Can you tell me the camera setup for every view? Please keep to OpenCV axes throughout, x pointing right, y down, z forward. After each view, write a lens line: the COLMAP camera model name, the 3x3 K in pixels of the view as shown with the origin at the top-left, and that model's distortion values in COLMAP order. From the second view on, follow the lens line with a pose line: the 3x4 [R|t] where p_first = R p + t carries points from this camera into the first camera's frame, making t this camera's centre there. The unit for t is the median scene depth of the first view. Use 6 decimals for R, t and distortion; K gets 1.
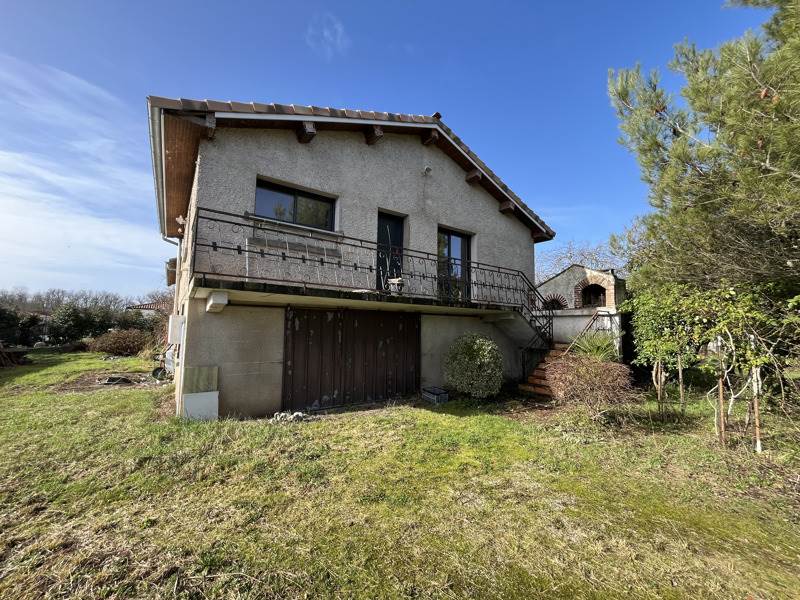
lens RADIAL K [[320.4, 0, 400.0], [0, 320.4, 300.0], [0, 0, 1]] dist [-0.000272, -0.000109]
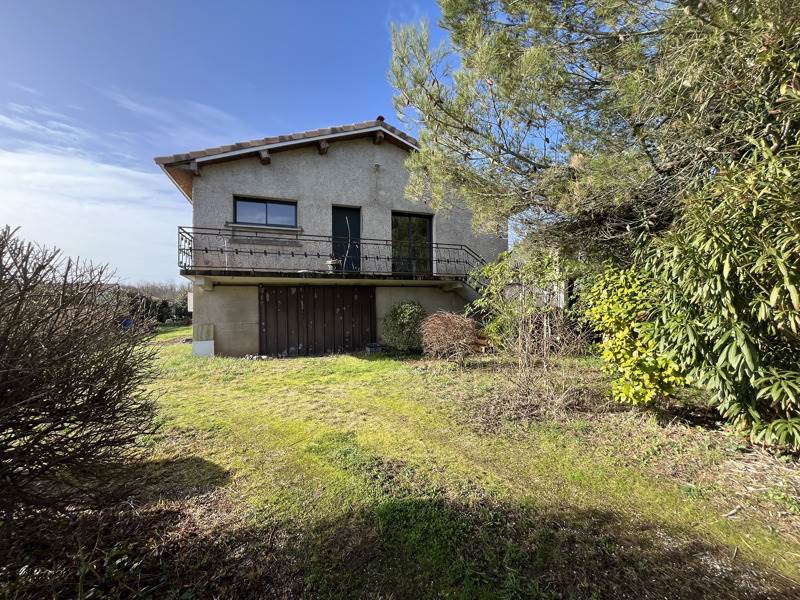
lens RADIAL K [[320.4, 0, 400.0], [0, 320.4, 300.0], [0, 0, 1]] dist [-0.000272, -0.000109]
pose [[0.965617, -0.030942, -0.258122, 0.552647], [0.049428, 0.996632, 0.065435, 0.022290], [0.255228, -0.075943, 0.963894, -0.202677]]
